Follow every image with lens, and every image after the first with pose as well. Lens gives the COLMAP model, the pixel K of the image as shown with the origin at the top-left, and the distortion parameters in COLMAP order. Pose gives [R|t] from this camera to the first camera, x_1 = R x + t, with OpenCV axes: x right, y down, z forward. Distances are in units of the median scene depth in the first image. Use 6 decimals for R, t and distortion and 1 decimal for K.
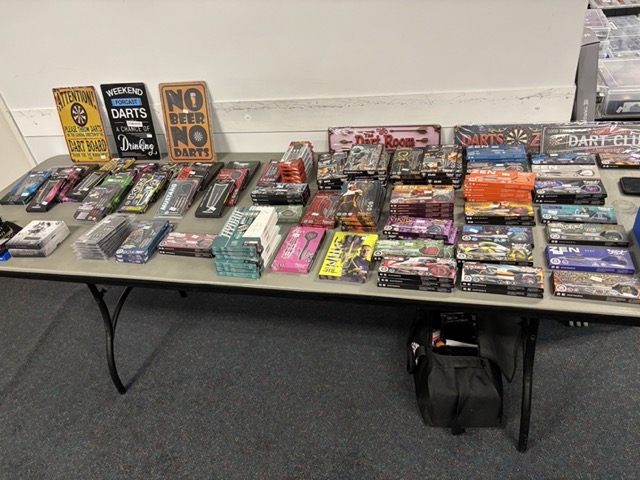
lens RADIAL K [[476.0, 0, 320.4], [0, 476.0, 240.7], [0, 0, 1]] dist [0.032107, -0.039753]
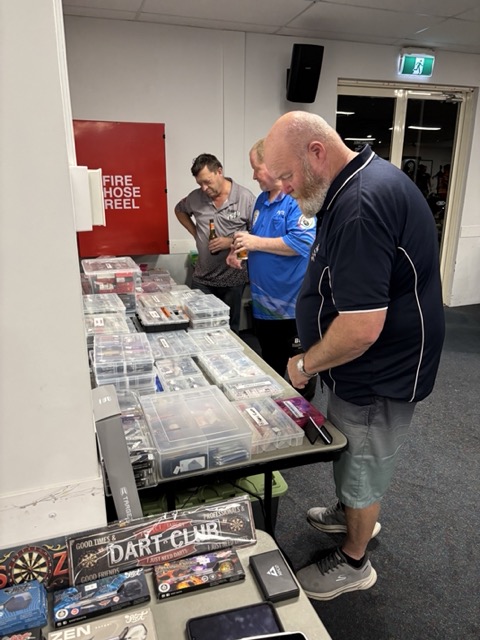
lens RADIAL K [[476.0, 0, 239.8], [0, 476.0, 320.8], [0, 0, 1]] dist [0.032107, -0.039753]
pose [[0.816794, -0.027751, 0.576262, 0.290164], [0.246165, 0.920119, -0.304605, -0.252615], [-0.521777, 0.390655, 0.758378, 0.288224]]
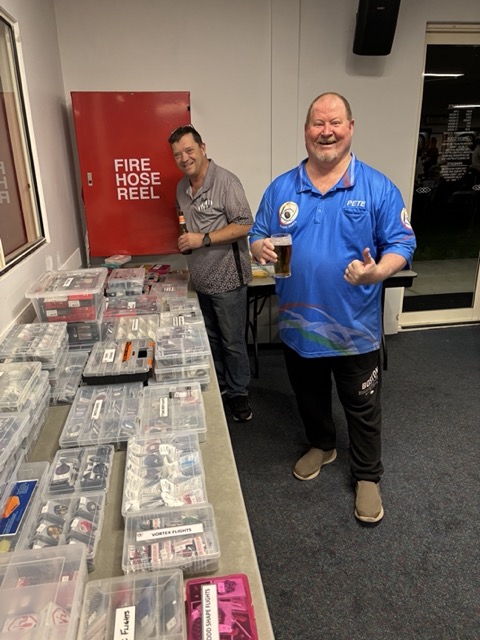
lens RADIAL K [[476.0, 0, 239.3], [0, 476.0, 318.8], [0, 0, 1]] dist [0.032107, -0.039753]
pose [[0.914216, -0.014053, 0.404983, 0.794055], [0.150902, 0.939325, -0.308055, -0.508218], [-0.376081, 0.342742, 0.860866, 0.498791]]
